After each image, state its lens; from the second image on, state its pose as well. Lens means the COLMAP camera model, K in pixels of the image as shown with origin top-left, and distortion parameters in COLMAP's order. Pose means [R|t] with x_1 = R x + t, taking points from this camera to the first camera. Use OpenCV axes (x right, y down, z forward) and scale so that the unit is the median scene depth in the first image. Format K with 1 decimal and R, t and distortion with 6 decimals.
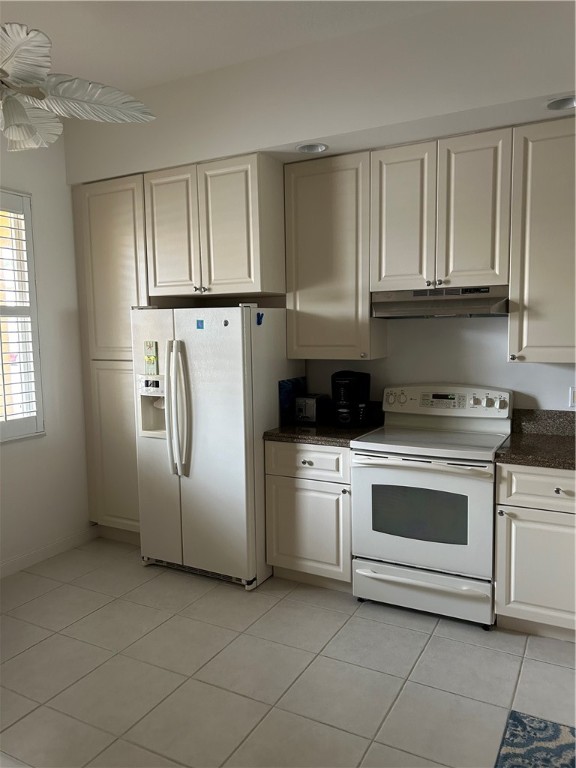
lens RADIAL K [[580.9, 0, 287.8], [0, 580.9, 387.1], [0, 0, 1]] dist [0.039348, -0.047572]
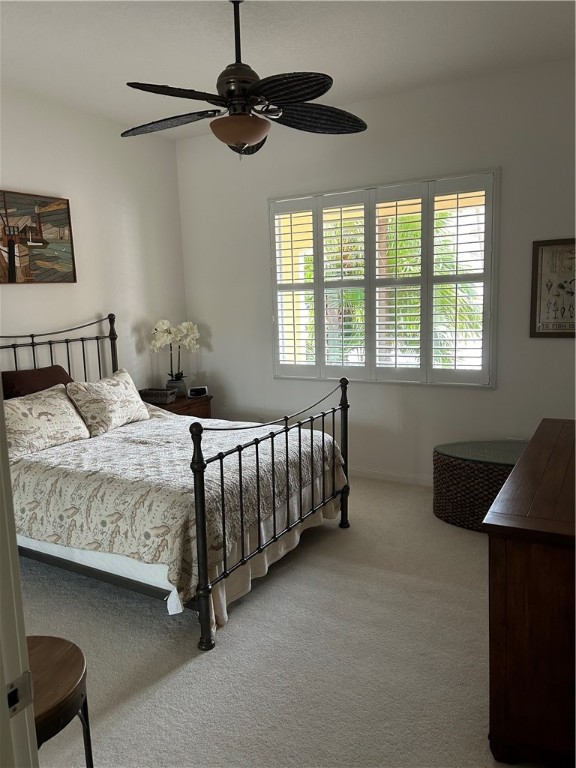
lens RADIAL K [[580.9, 0, 288.2], [0, 580.9, 385.1], [0, 0, 1]] dist [0.039348, -0.047572]
pose [[-0.041647, 0.152722, -0.987391, 0.908474], [-0.074478, 0.985025, 0.155498, -0.110561], [0.996353, 0.080015, -0.029649, 1.016365]]
